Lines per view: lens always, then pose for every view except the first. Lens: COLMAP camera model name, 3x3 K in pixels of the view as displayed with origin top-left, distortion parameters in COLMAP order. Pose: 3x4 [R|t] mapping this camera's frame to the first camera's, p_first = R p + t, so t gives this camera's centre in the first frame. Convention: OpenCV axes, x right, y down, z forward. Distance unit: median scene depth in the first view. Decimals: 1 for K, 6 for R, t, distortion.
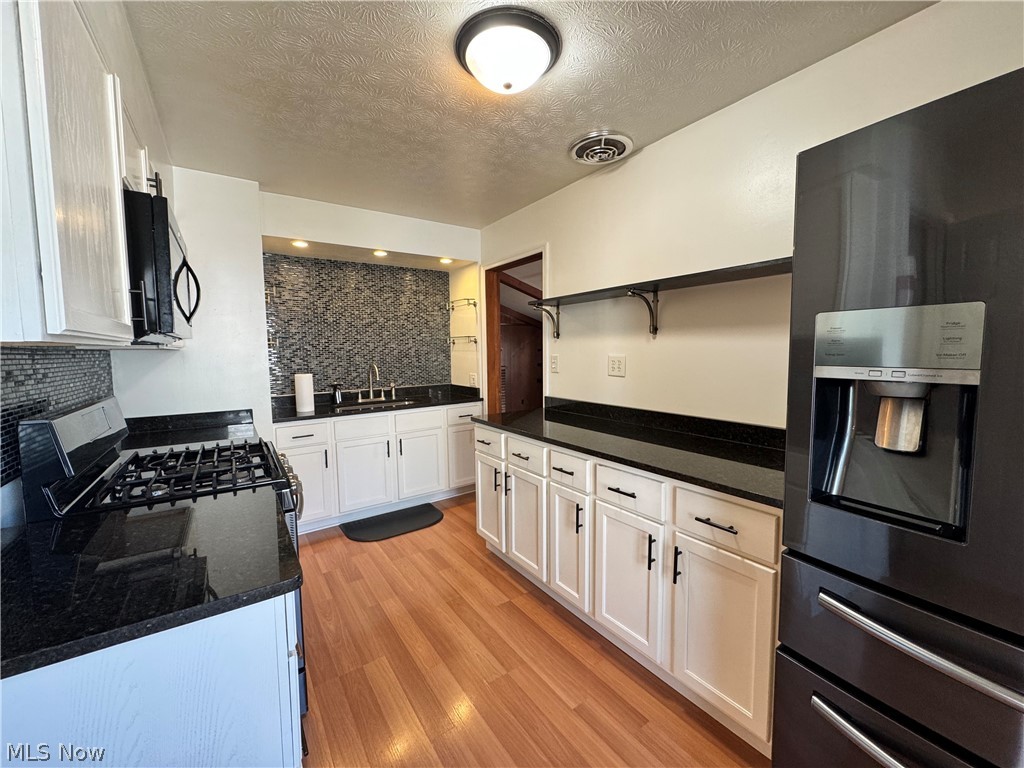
lens RADIAL K [[406.9, 0, 513.2], [0, 406.9, 382.1], [0, 0, 1]] dist [-0.005788, 0.000363]
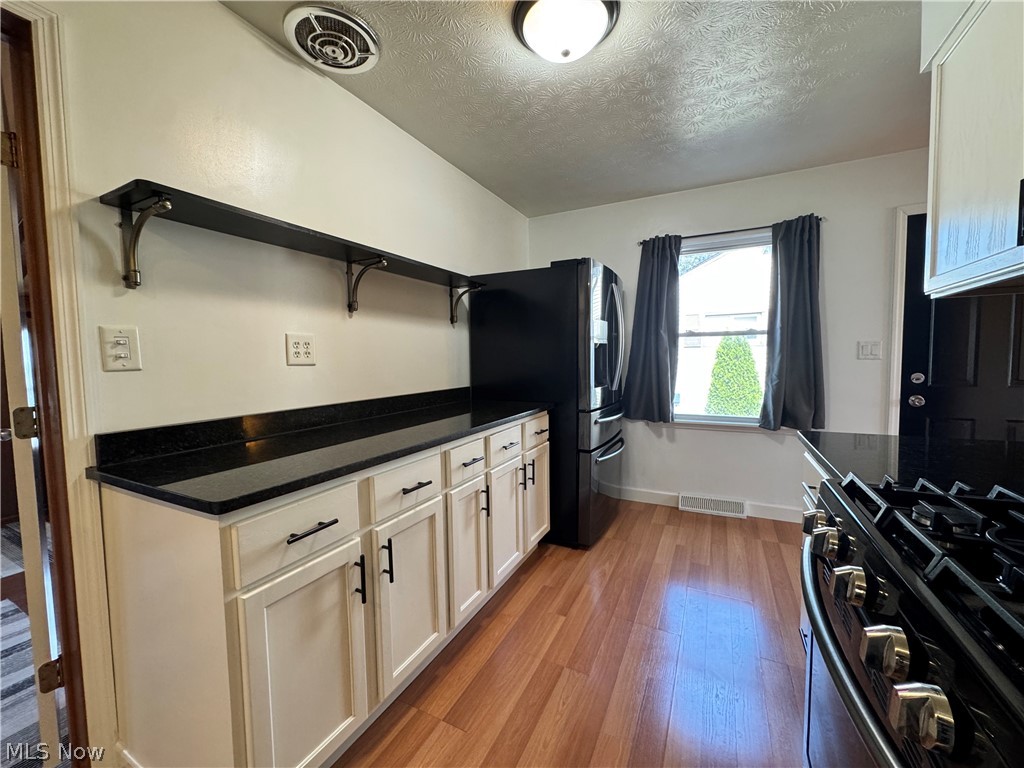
lens RADIAL K [[406.9, 0, 516.5], [0, 406.9, 382.9], [0, 0, 1]] dist [-0.005788, 0.000363]
pose [[-0.478197, -0.034502, 0.877575, -0.575381], [0.092278, 0.991723, 0.089273, -0.013702], [-0.873391, 0.123671, -0.471055, 1.116063]]
